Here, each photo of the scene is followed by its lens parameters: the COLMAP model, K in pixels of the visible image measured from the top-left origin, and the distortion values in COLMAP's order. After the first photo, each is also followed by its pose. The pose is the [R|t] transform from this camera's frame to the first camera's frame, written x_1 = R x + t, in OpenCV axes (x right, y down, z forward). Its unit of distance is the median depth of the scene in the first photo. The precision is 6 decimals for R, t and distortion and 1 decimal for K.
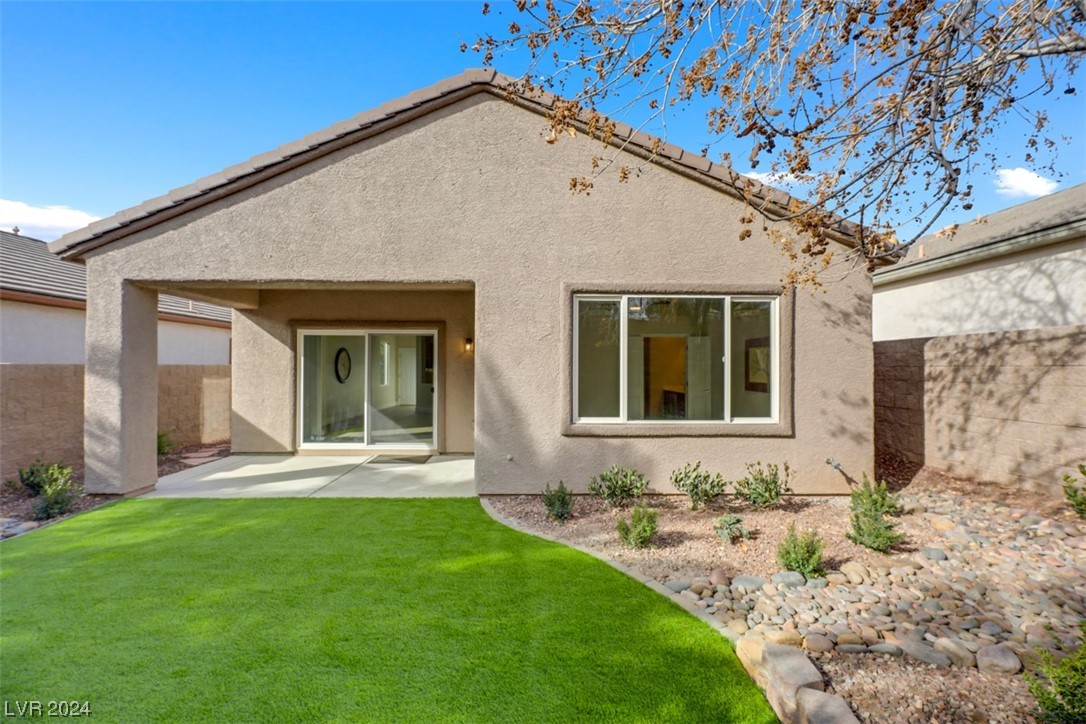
lens RADIAL K [[443.5, 0, 538.5], [0, 443.5, 370.8], [0, 0, 1]] dist [-0.000693, -0.000441]
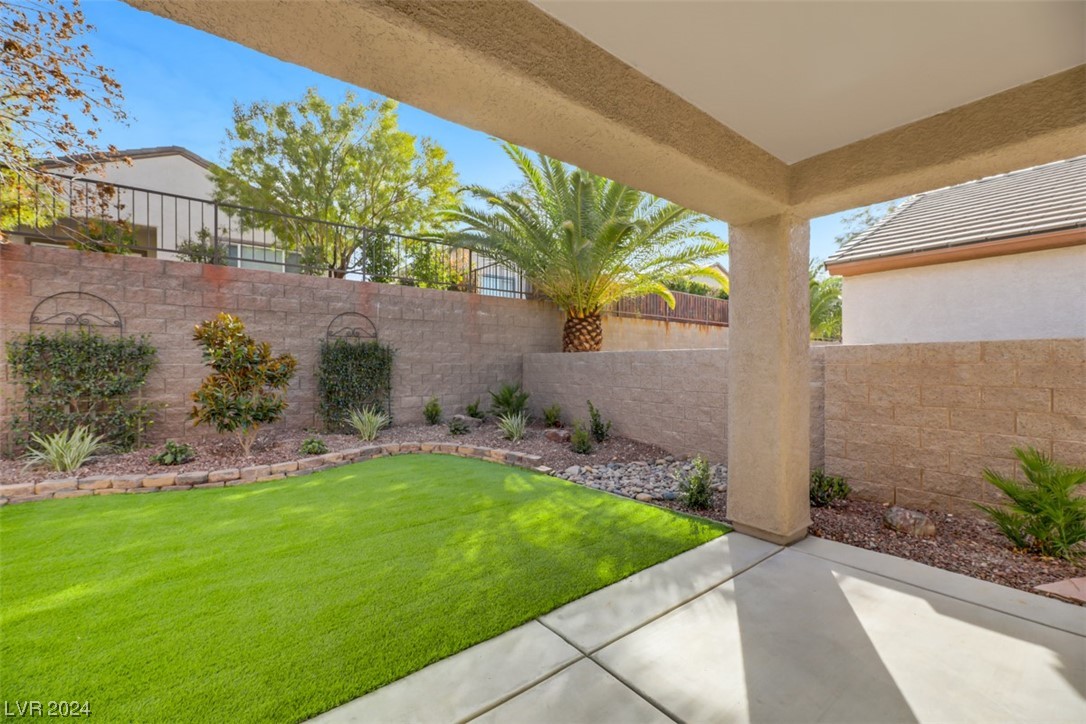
lens RADIAL K [[443.5, 0, 538.5], [0, 443.5, 370.8], [0, 0, 1]] dist [-0.000693, -0.000441]
pose [[-0.797652, -0.004026, -0.603104, -0.227430], [-0.011360, 0.999901, 0.008350, 0.031032], [0.603010, 0.013511, -0.797619, 1.246965]]
